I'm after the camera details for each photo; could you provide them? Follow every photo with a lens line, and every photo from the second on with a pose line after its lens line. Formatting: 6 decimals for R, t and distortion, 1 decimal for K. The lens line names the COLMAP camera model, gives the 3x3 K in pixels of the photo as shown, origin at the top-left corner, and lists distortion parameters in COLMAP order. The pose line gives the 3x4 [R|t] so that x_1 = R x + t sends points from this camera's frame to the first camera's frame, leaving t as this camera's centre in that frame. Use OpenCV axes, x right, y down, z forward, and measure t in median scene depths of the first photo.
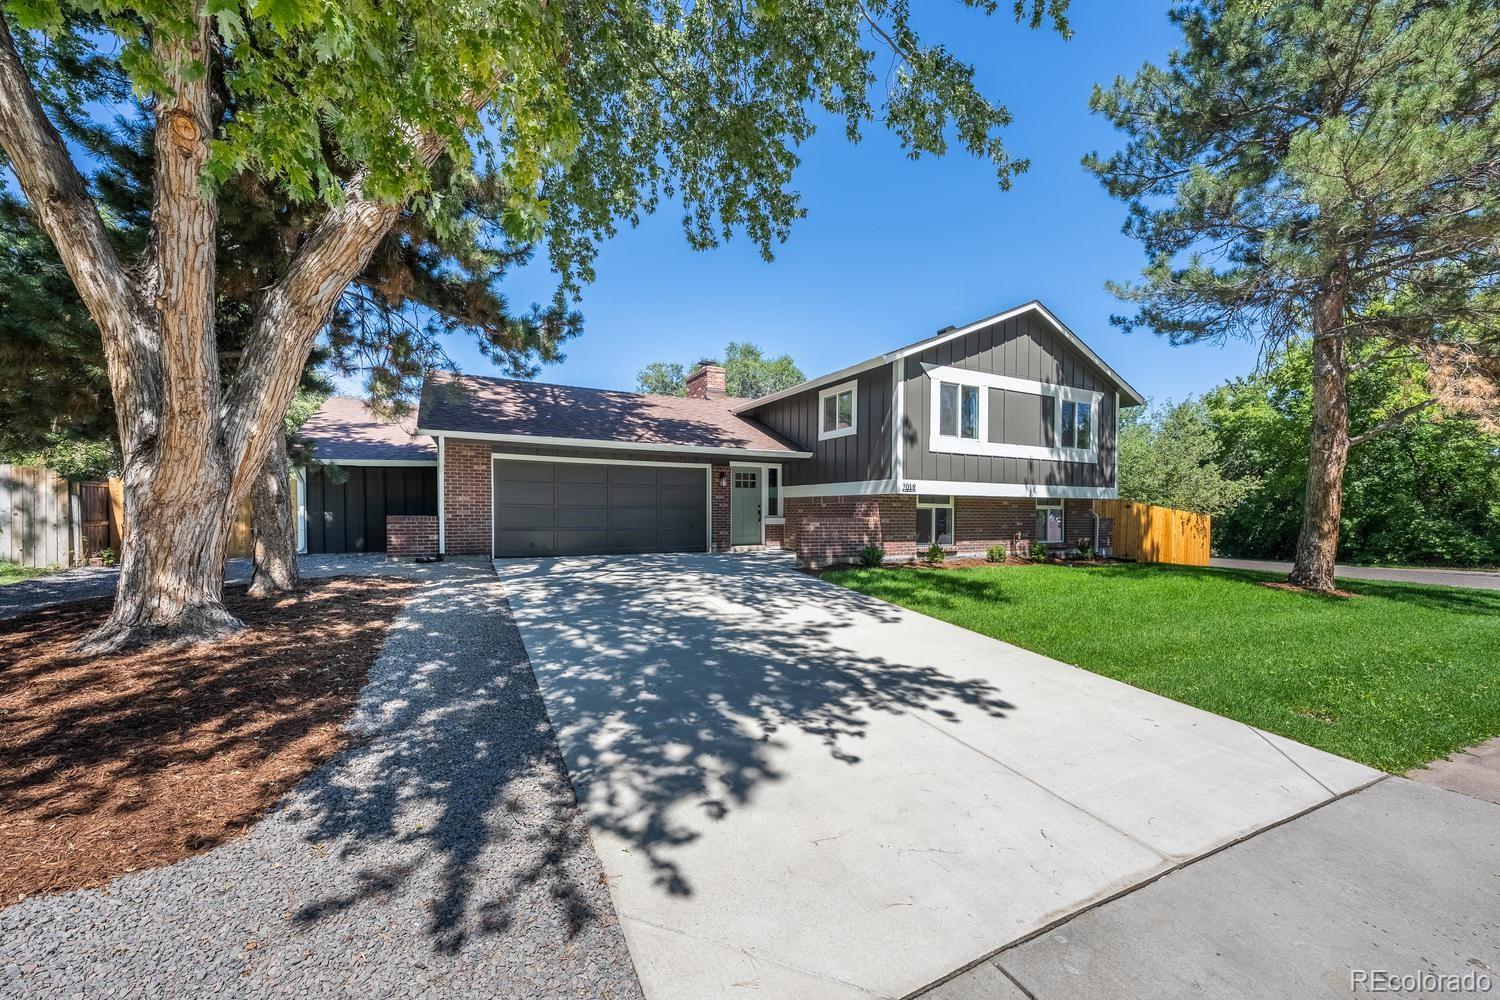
lens RADIAL K [[551.6, 0, 751.8], [0, 551.6, 496.1], [0, 0, 1]] dist [-0.010074, 0.000127]
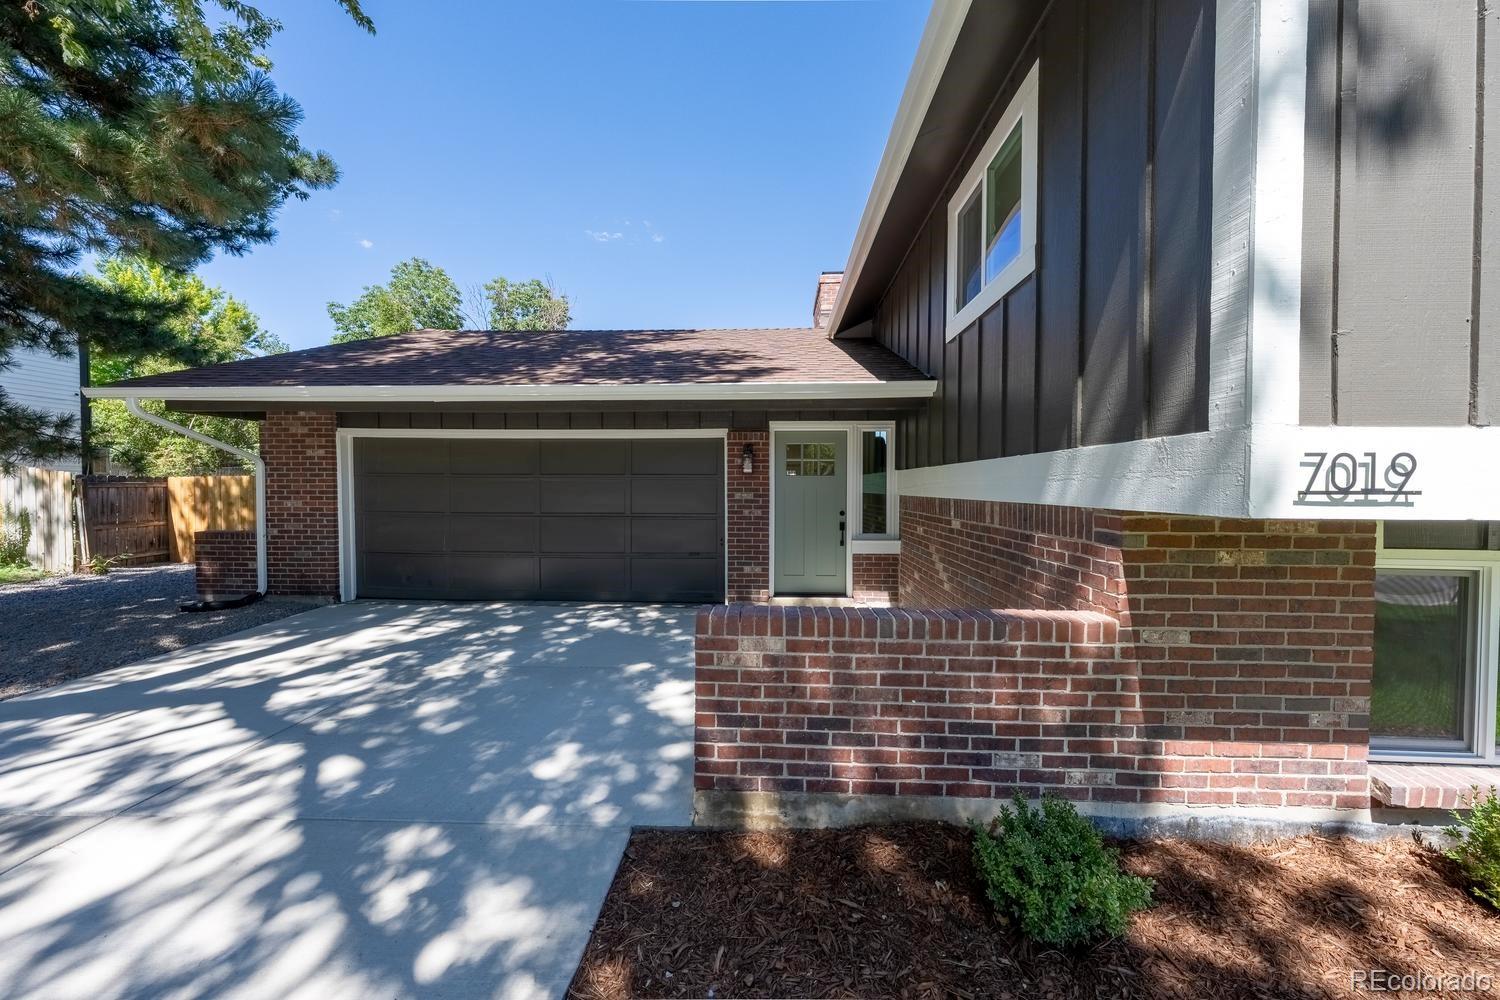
lens RADIAL K [[507.7, 0, 744.0], [0, 507.7, 485.8], [0, 0, 1]] dist [-0.020744, 0.003863]
pose [[0.876779, -0.006087, -0.480854, 0.167004], [0.014319, 0.999807, 0.013453, -0.014255], [0.480679, -0.018681, 0.876697, 0.656514]]
